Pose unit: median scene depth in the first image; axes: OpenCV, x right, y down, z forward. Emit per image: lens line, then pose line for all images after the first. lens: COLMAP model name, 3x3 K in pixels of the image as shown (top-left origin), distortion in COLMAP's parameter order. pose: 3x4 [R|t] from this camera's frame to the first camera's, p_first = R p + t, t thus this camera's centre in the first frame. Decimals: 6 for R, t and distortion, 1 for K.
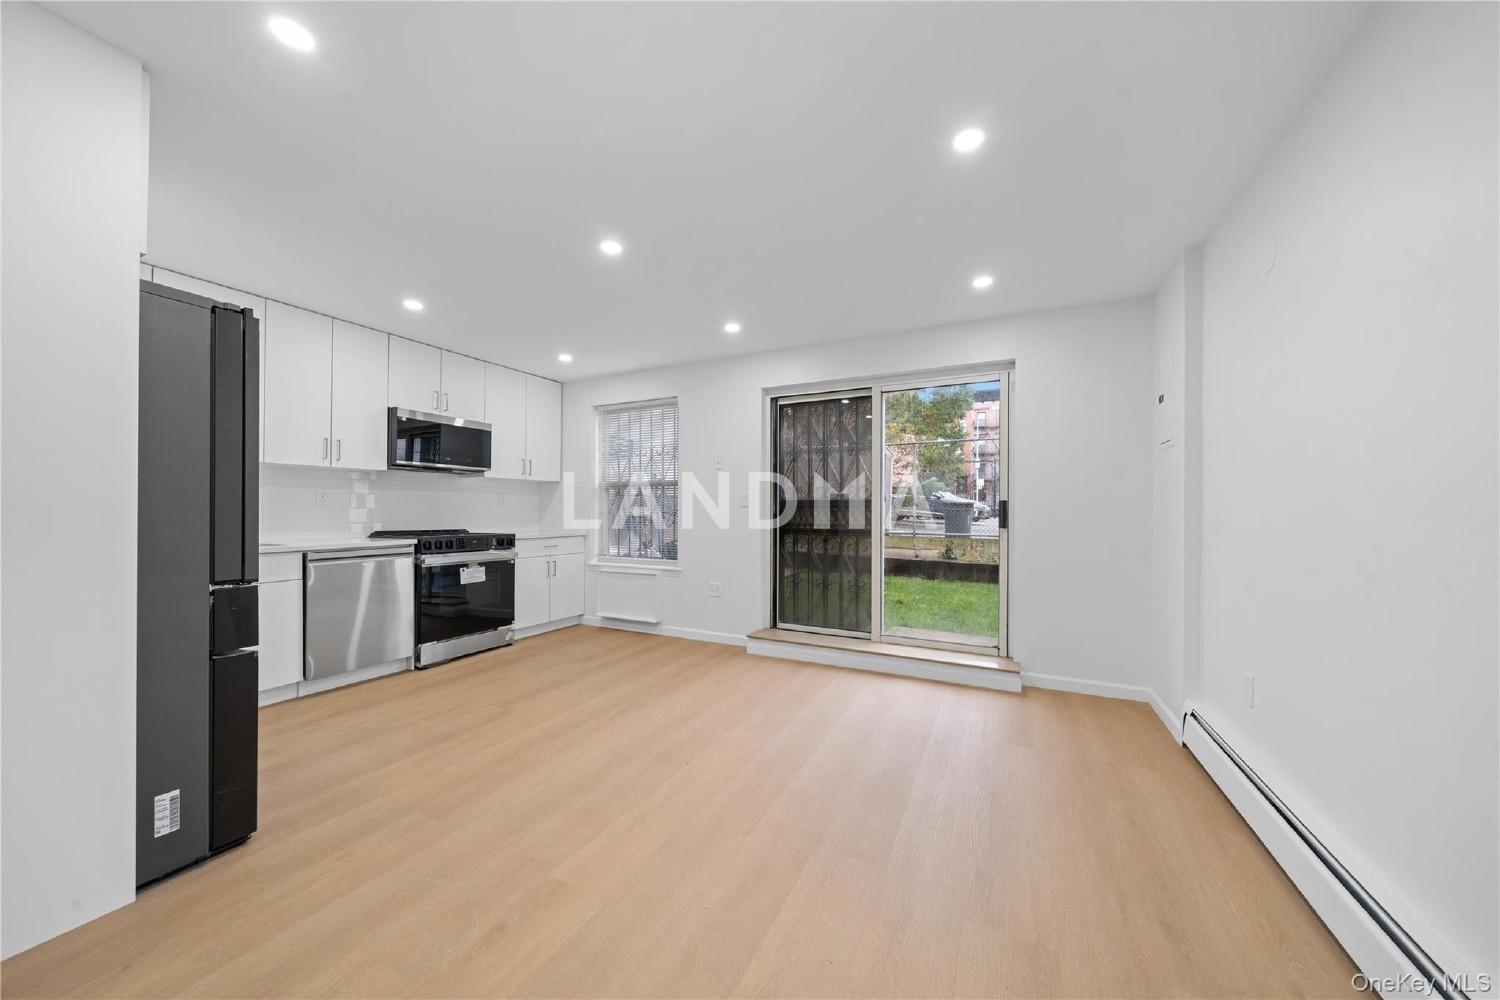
lens RADIAL K [[502.6, 0, 749.3], [0, 502.6, 505.6], [0, 0, 1]] dist [0.000530, 0.000026]
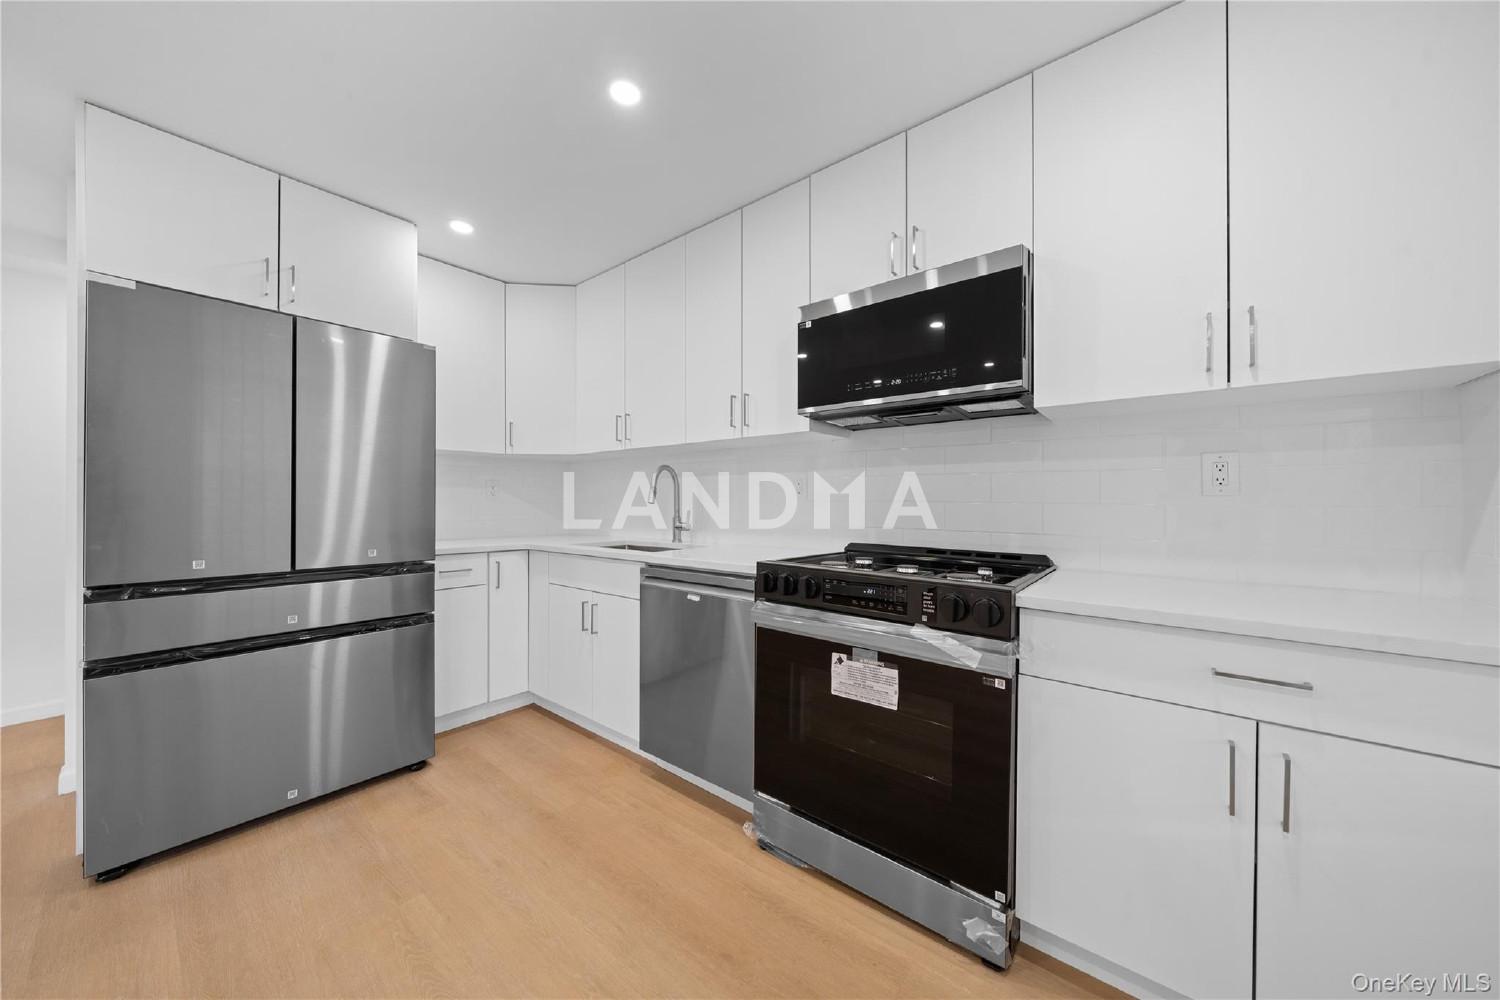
lens RADIAL K [[502.6, 0, 749.3], [0, 502.6, 505.6], [0, 0, 1]] dist [0.000530, 0.000026]
pose [[-0.220895, 0.000760, -0.975297, -0.168957], [0.012826, 0.999915, -0.002126, 0.008203], [0.975213, -0.012979, -0.220886, 0.992395]]
